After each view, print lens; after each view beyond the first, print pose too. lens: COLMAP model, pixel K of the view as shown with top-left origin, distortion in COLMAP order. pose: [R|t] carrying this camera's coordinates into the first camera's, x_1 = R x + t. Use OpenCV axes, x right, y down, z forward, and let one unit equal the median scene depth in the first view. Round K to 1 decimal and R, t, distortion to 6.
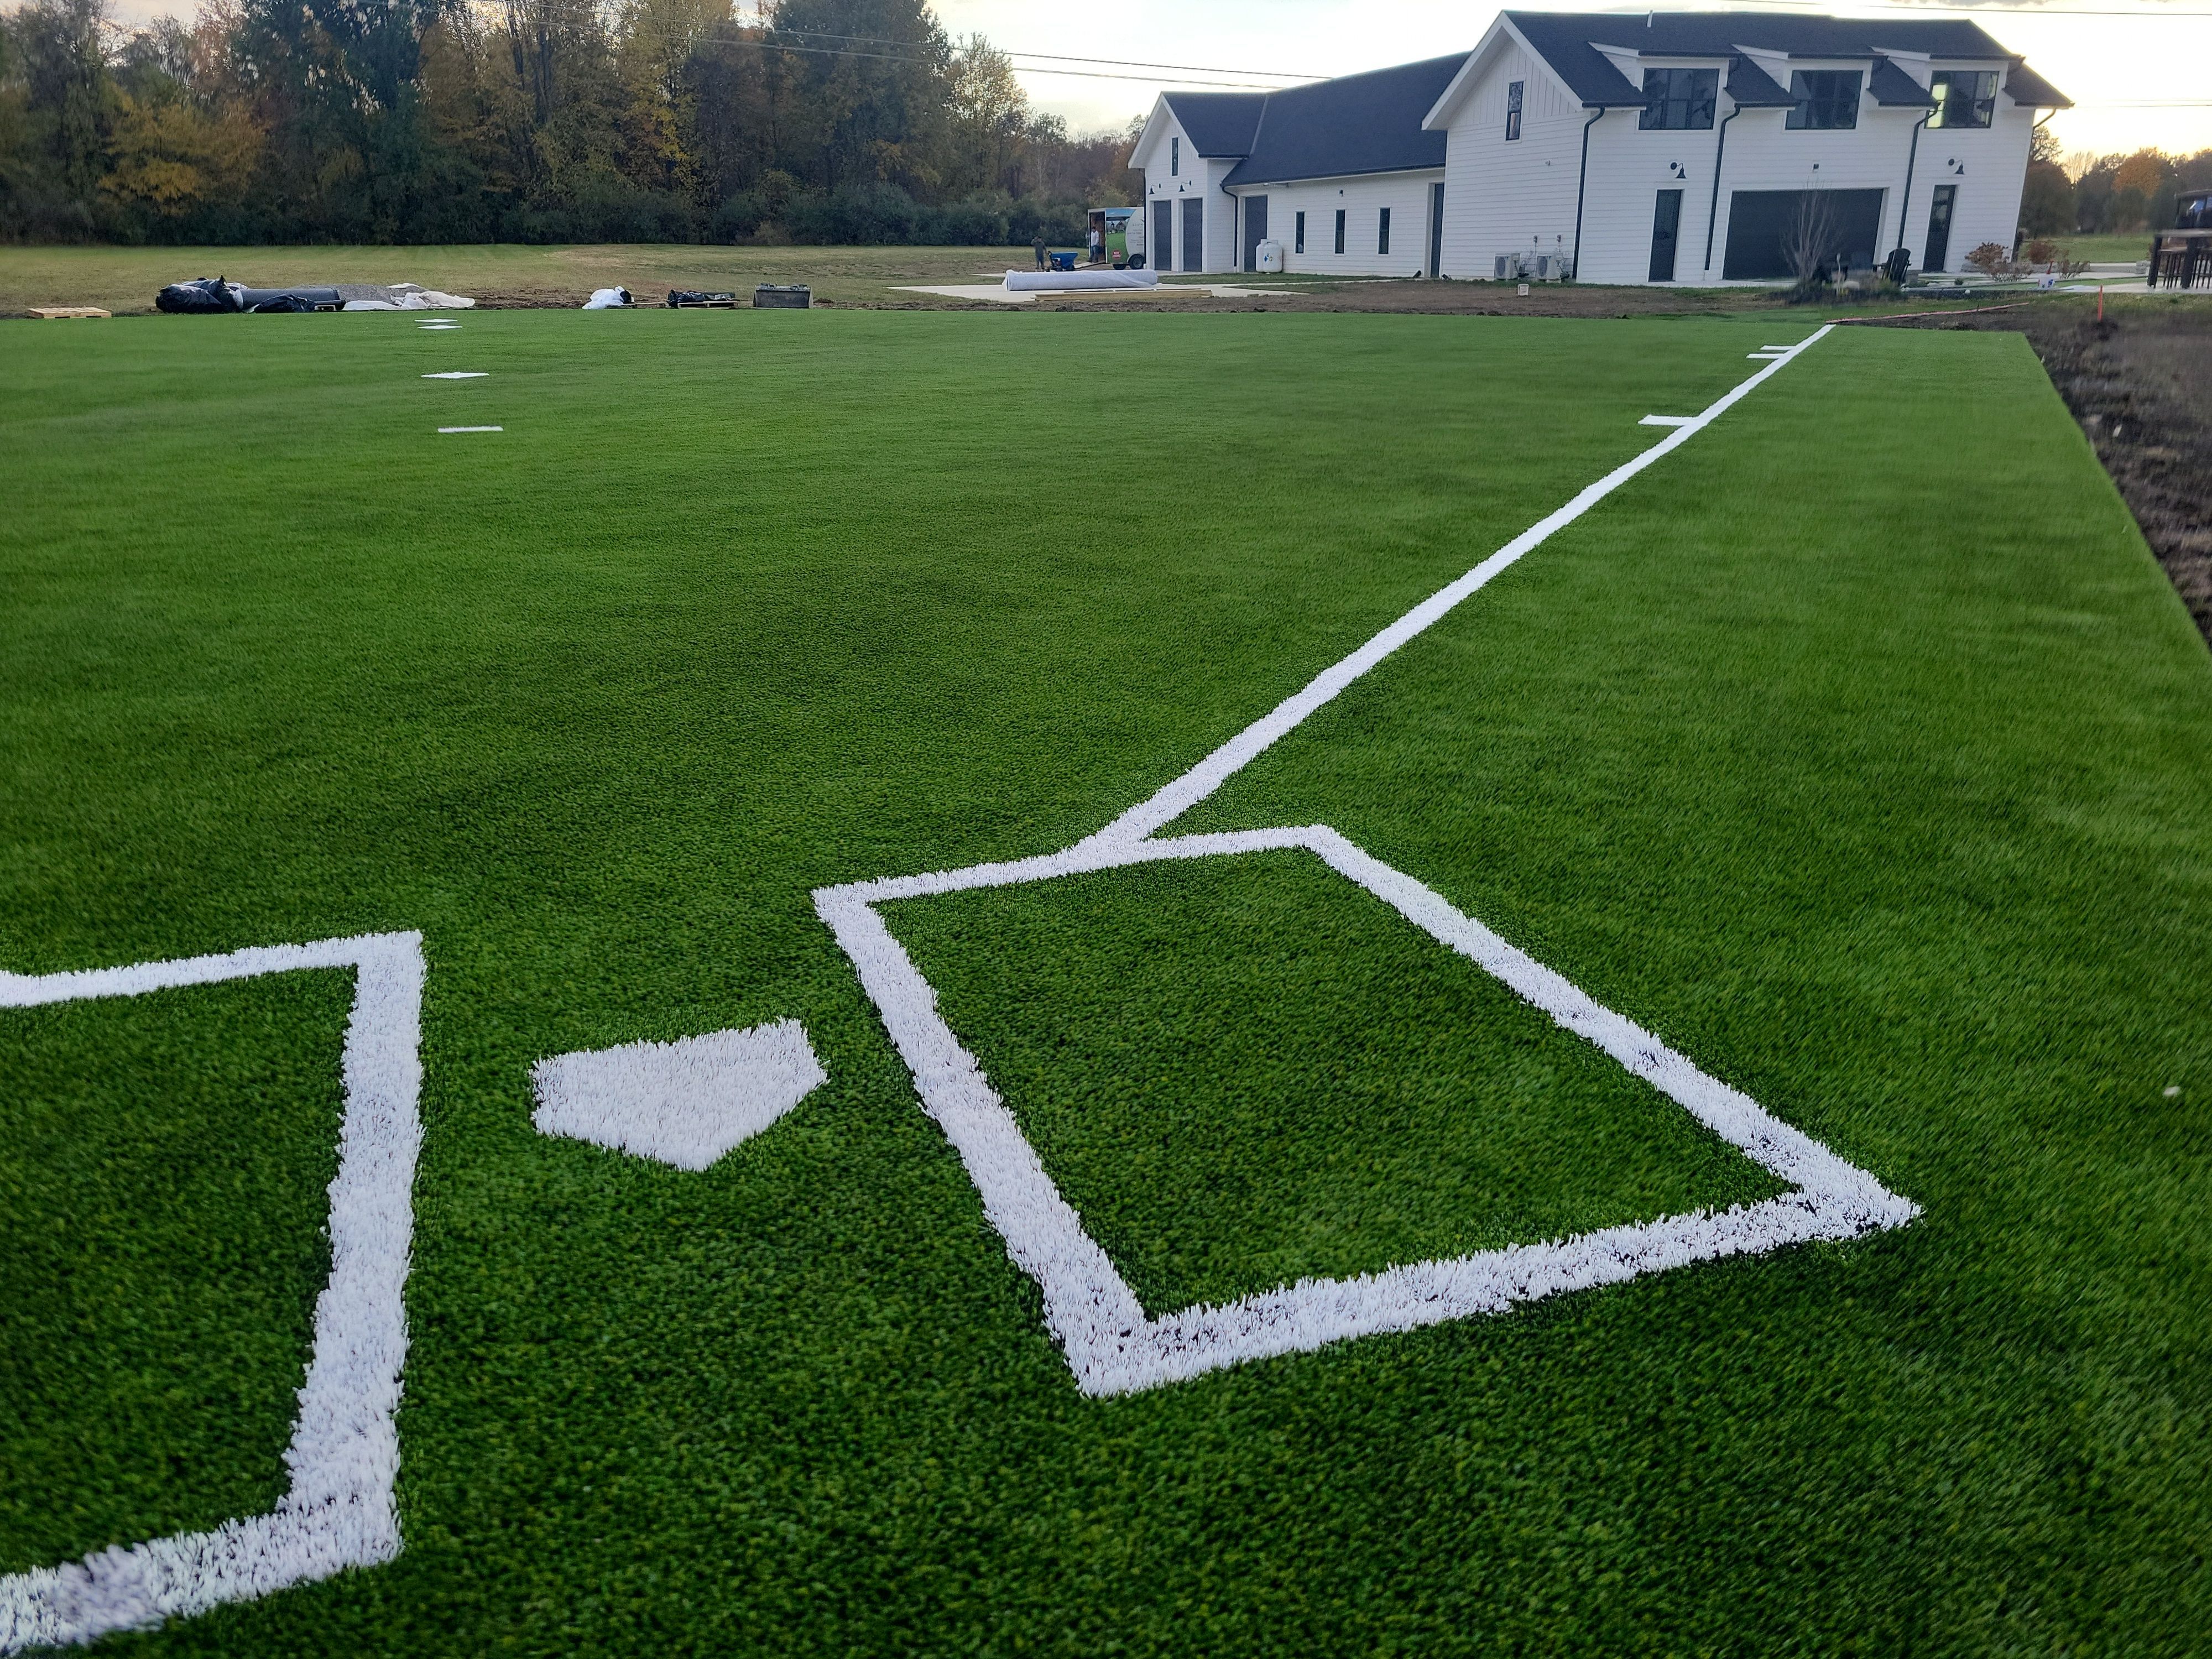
lens RADIAL K [[1692.0, 0, 1093.2], [0, 1692.0, 864.3], [0, 0, 1]] dist [0.037301, -0.018382]
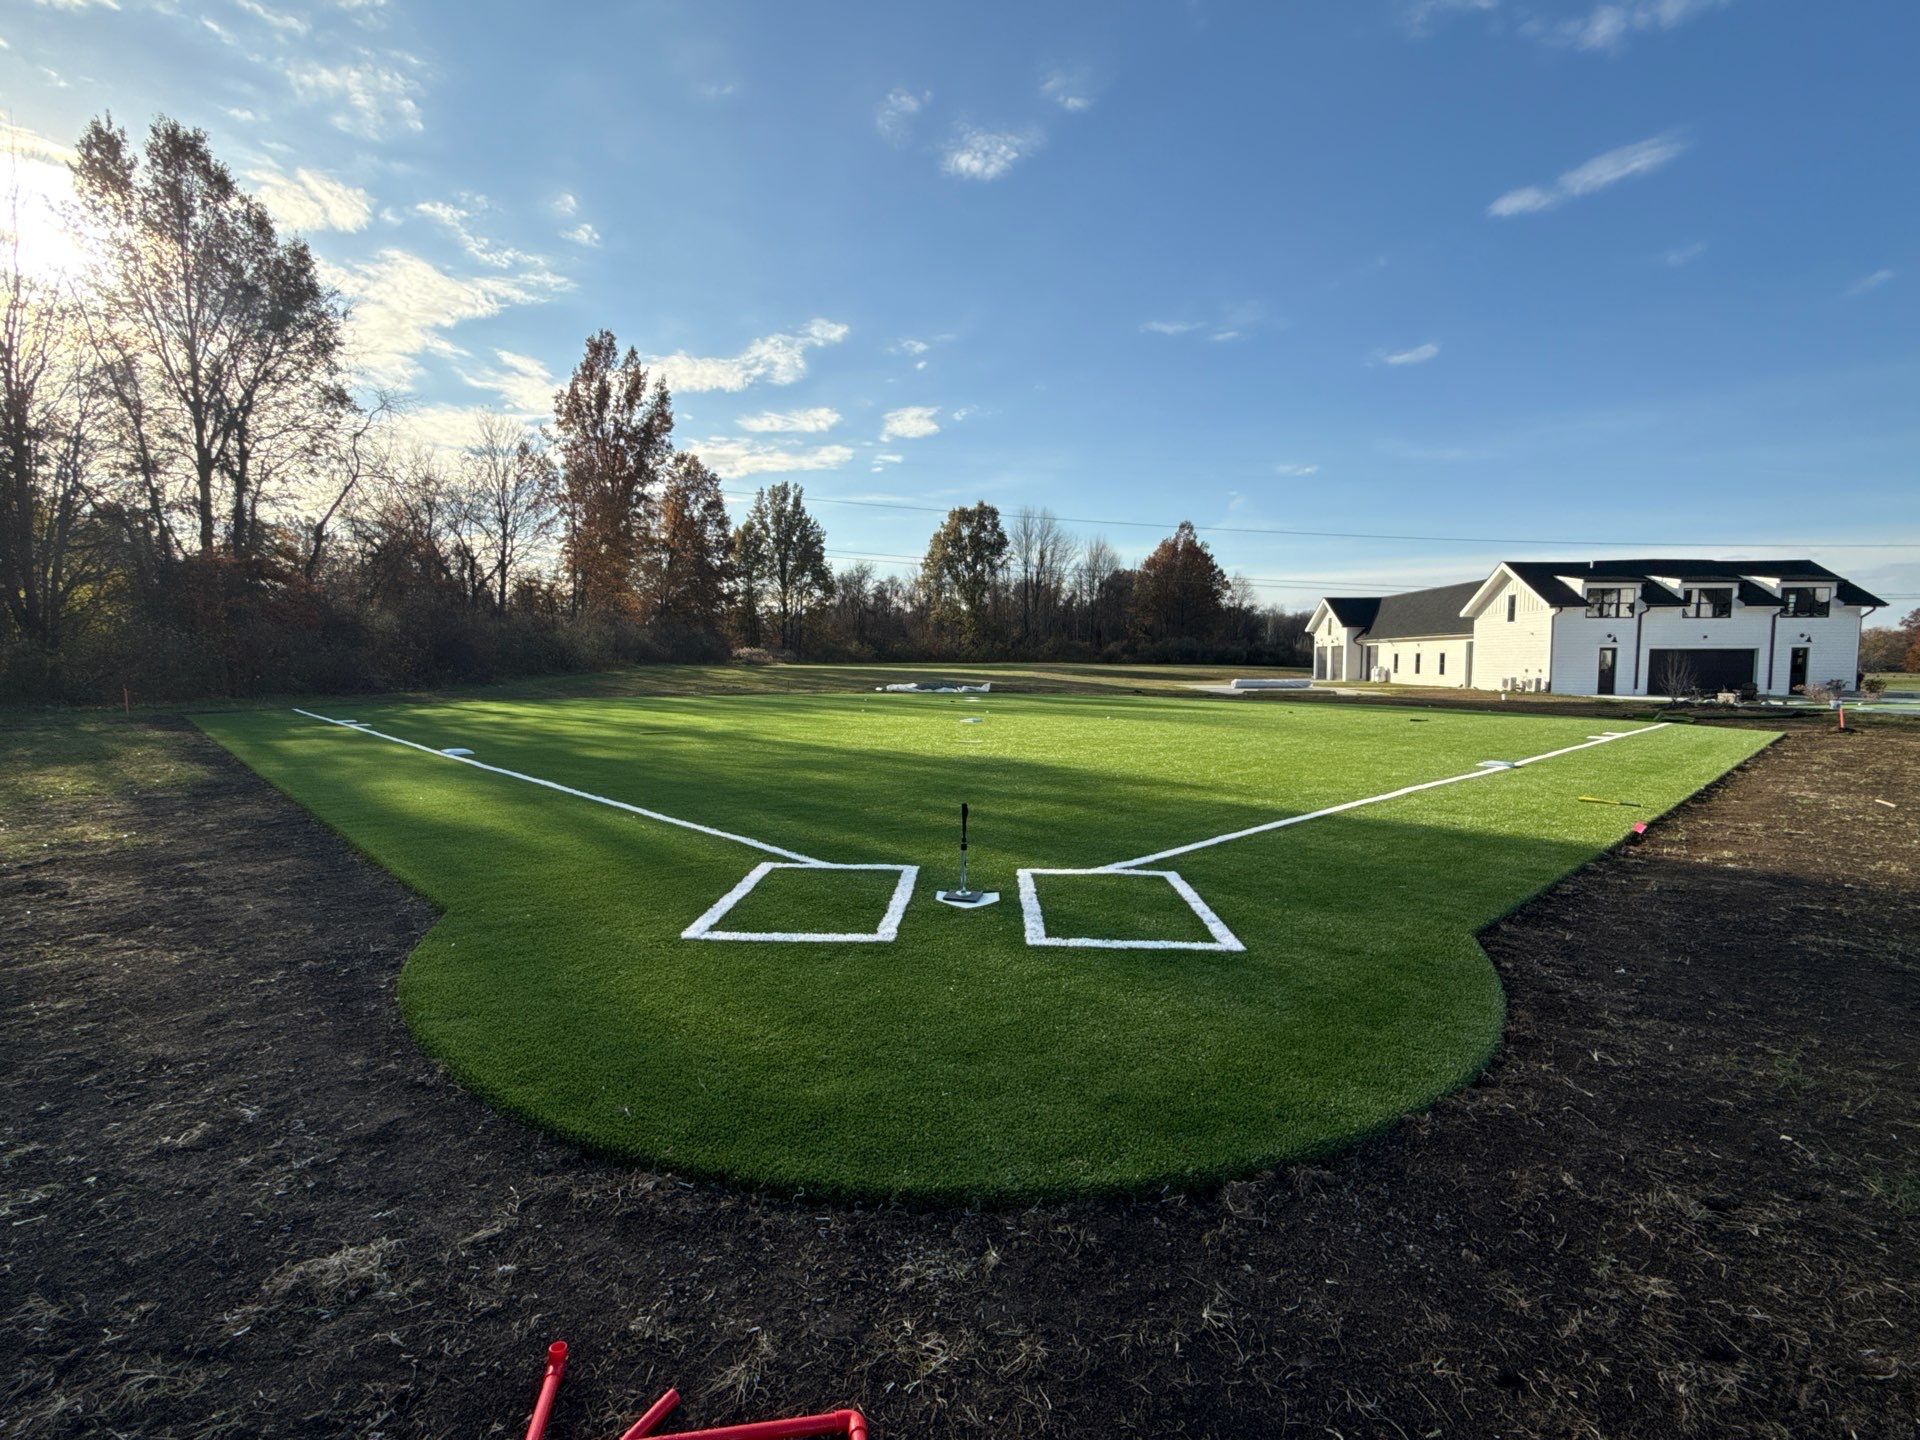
lens RADIAL K [[1372.4, 0, 960.0], [0, 1372.4, 720.0], [0, 0, 1]] dist [0.033687, -0.023394]
pose [[0.921793, 0.043000, -0.385291, 0.651892], [-0.143924, 0.960763, -0.237109, 0.329523], [0.359977, 0.274018, 0.891813, -1.368073]]
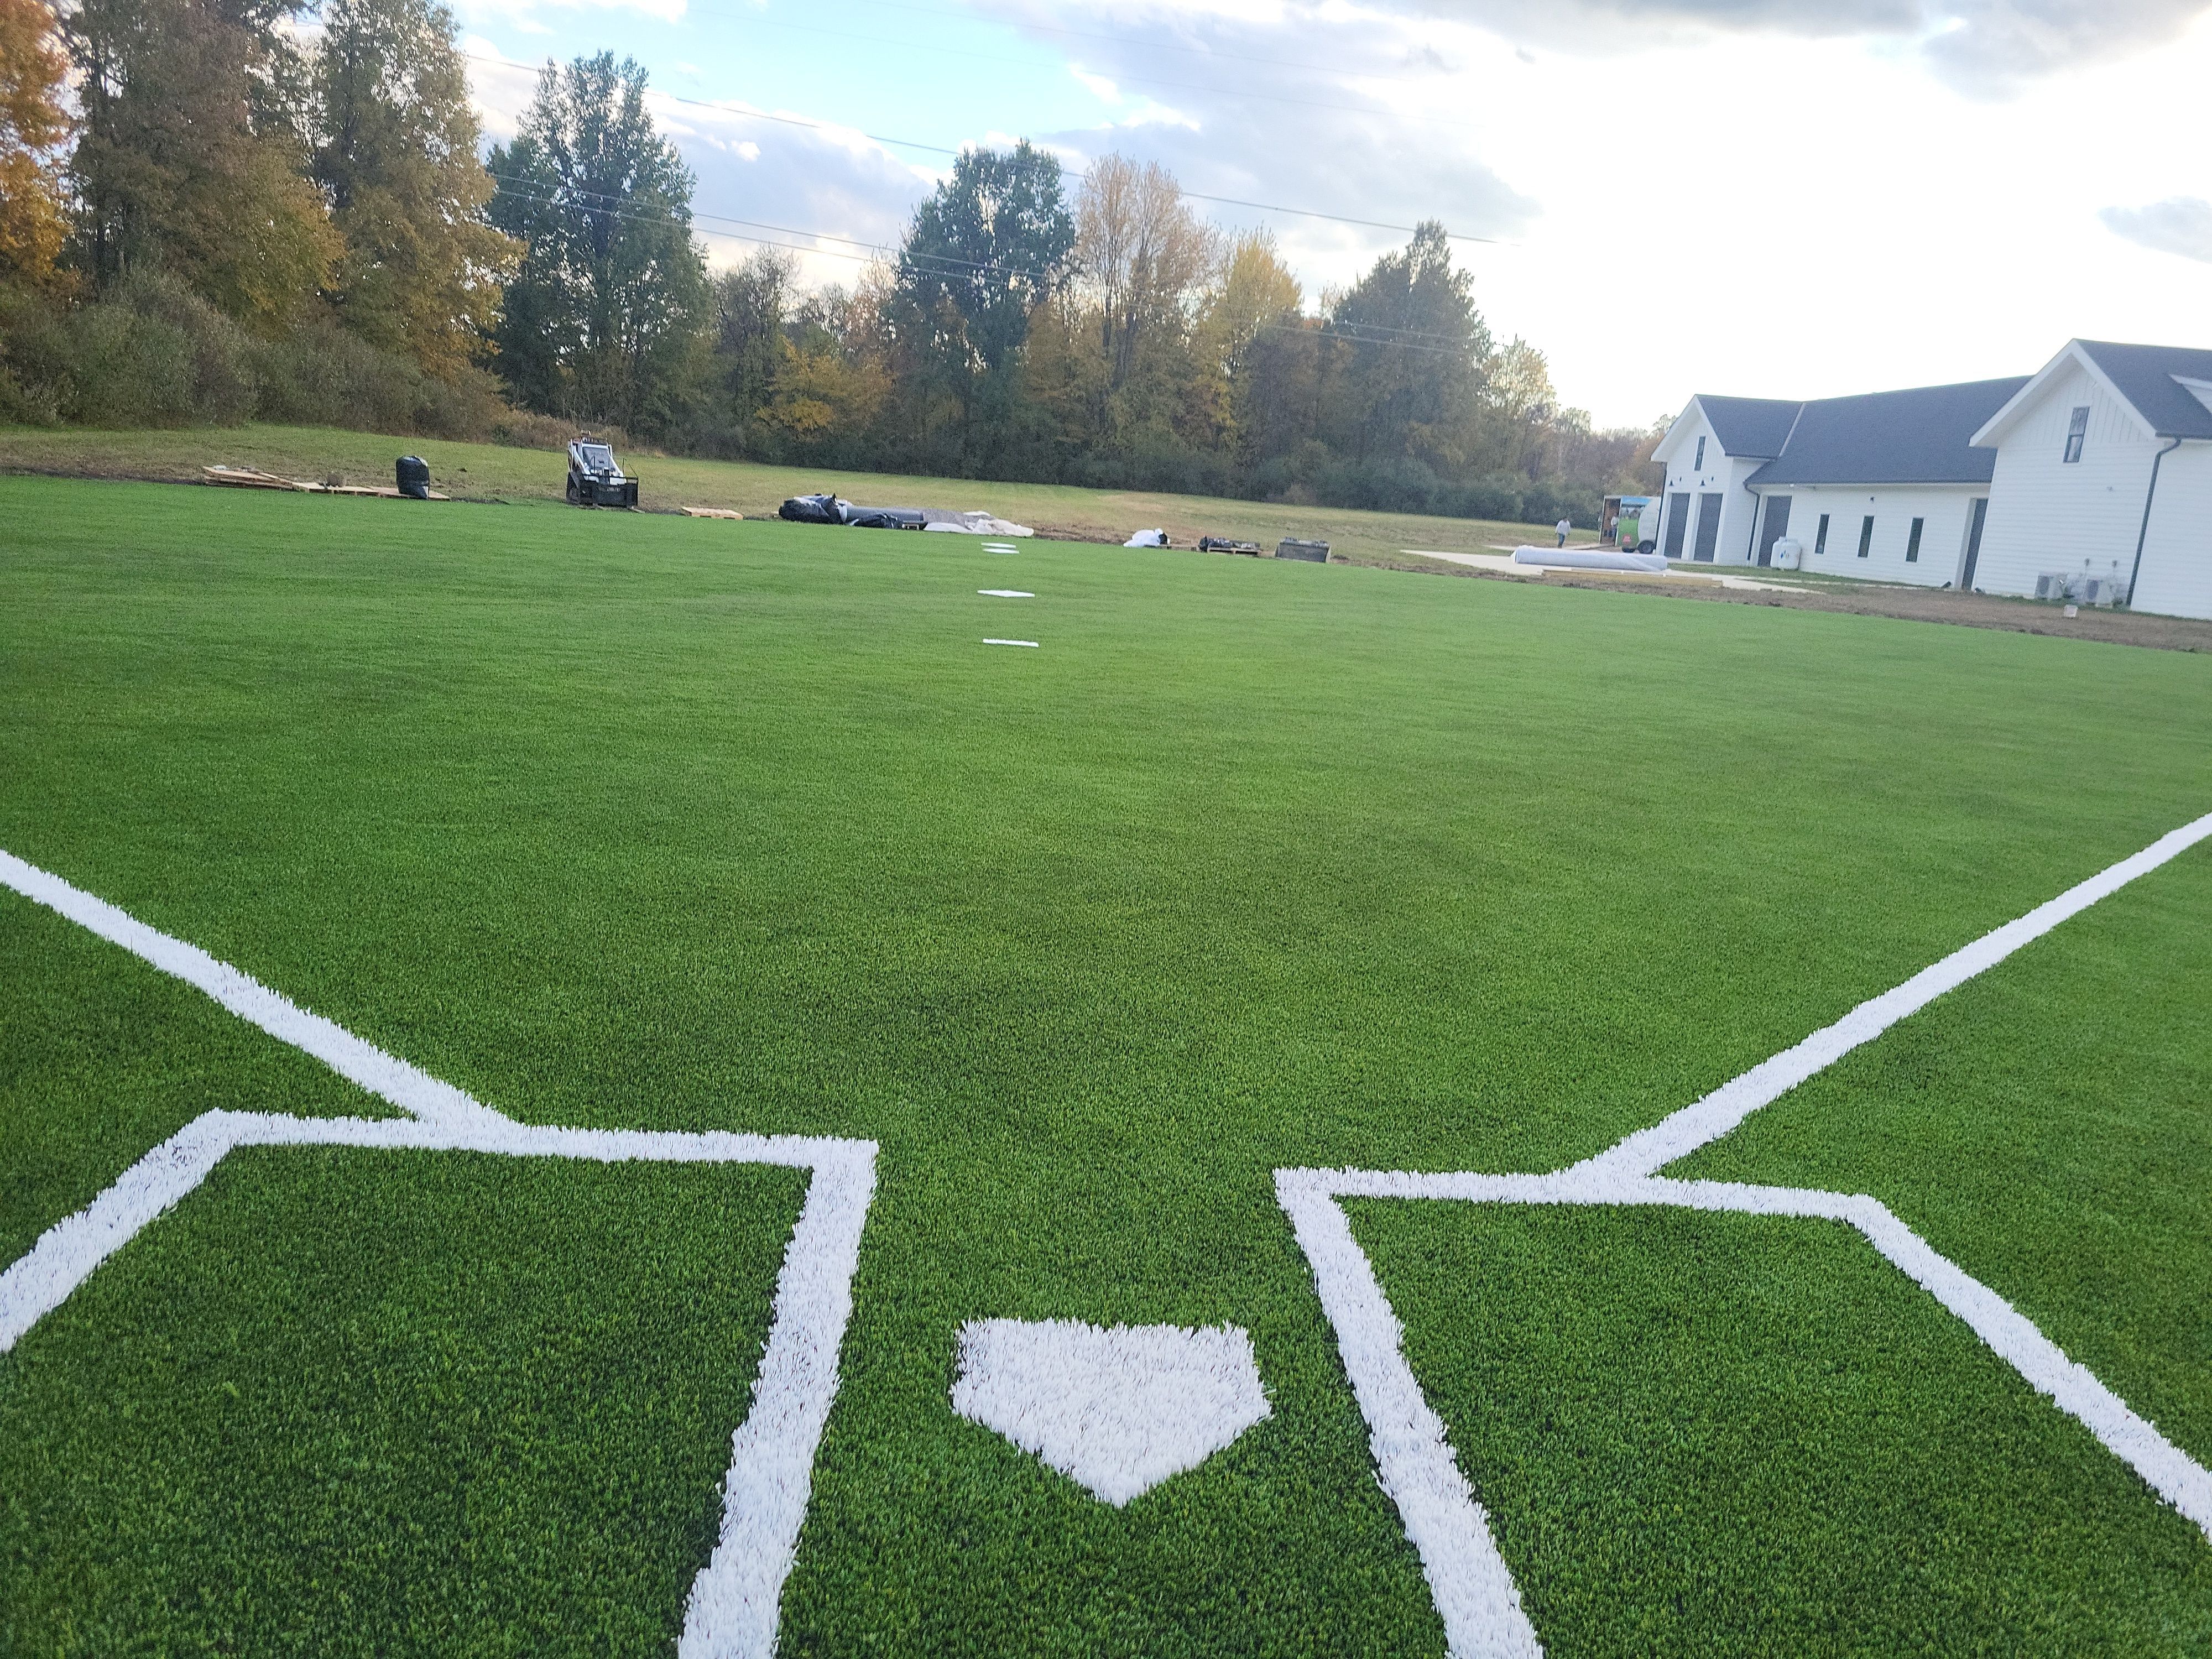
lens RADIAL K [[1581.1, 0, 1106.0], [0, 1581.1, 829.5], [0, 0, 1]] dist [0.033687, -0.023394]
pose [[0.956504, 0.134875, -0.258666, -0.037449], [-0.171927, 0.976975, -0.126338, -0.027287], [0.235670, 0.165314, 0.957669, 0.081777]]
